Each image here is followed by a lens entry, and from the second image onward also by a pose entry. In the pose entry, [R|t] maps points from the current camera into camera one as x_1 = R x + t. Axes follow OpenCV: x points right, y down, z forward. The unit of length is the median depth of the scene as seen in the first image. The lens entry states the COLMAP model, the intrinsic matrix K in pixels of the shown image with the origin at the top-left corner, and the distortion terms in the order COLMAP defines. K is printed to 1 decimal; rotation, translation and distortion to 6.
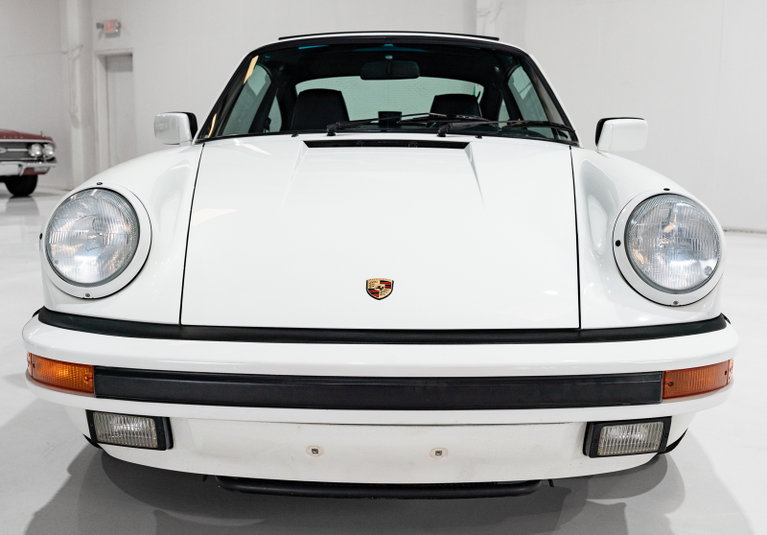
lens RADIAL K [[912.8, 0, 381.1], [0, 912.8, 267.6], [0, 0, 1]] dist [-0.025902, 0.000000]
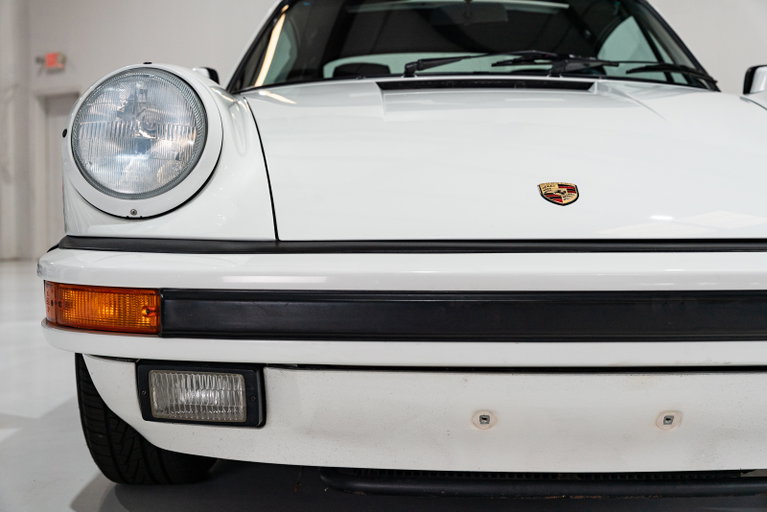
lens RADIAL K [[1100.4, 0, 383.6], [0, 1100.4, 255.2], [0, 0, 1]] dist [0.004910, 0.000000]
pose [[0.999748, -0.009854, 0.020179, -0.149658], [0.011983, 0.994053, -0.108241, 0.155159], [-0.018992, 0.108455, 0.993920, 0.169139]]
